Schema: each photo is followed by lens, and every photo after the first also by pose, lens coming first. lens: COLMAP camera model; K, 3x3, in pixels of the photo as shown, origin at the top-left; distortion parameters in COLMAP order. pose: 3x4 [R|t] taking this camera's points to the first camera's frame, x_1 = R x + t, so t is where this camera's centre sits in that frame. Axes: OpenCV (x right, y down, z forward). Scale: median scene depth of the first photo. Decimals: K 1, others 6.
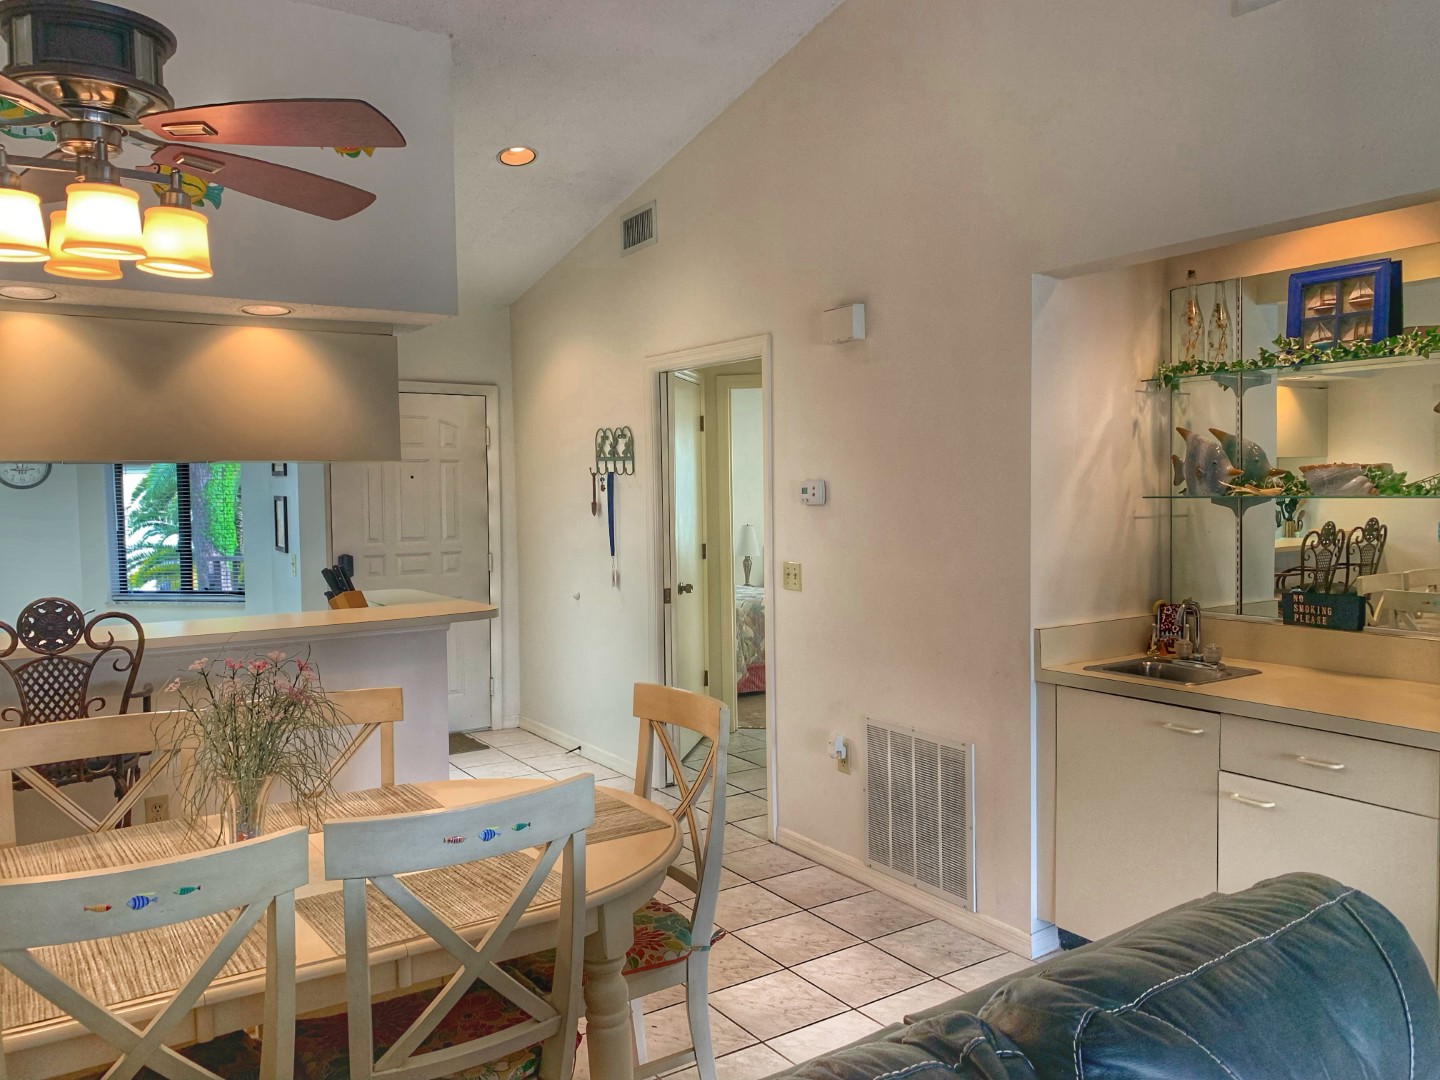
lens RADIAL K [[1106.0, 0, 720.0], [0, 1106.0, 540.0], [0, 0, 1]] dist [0.004219, -0.005141]
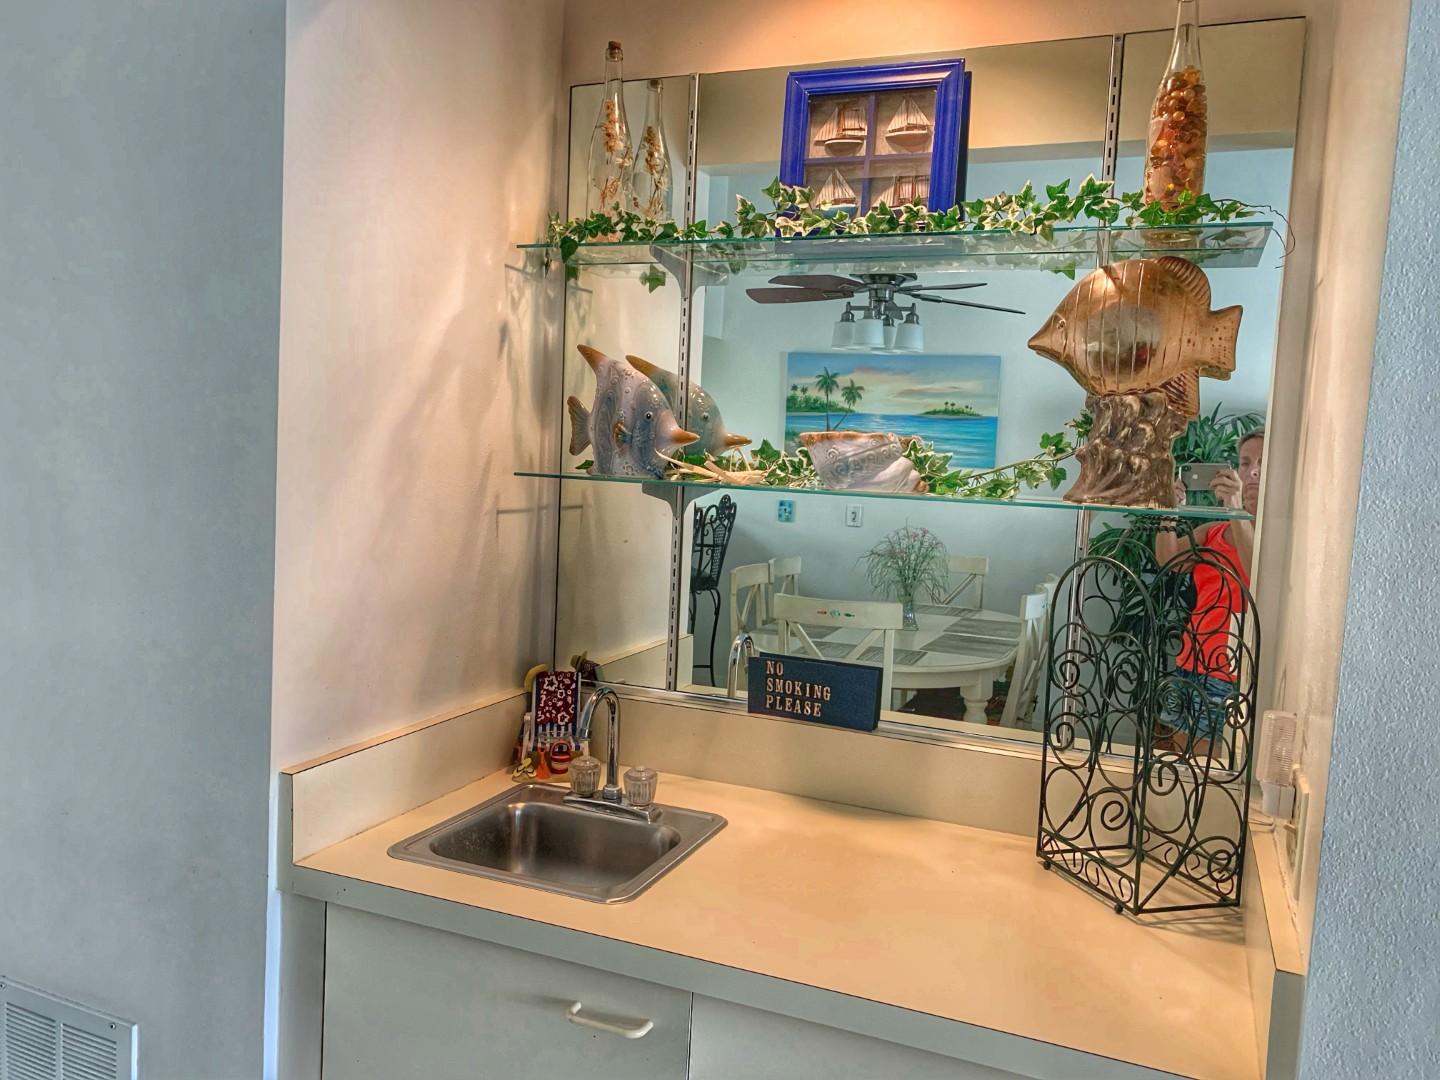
lens RADIAL K [[1099.0, 0, 721.0], [0, 1099.0, 531.0], [0, 0, 1]] dist [0.119417, -0.265815]
pose [[0.828812, 0.011597, 0.559406, 0.176055], [-0.032310, 0.999109, 0.027157, -0.029400], [-0.558593, -0.040583, 0.828449, 0.524931]]
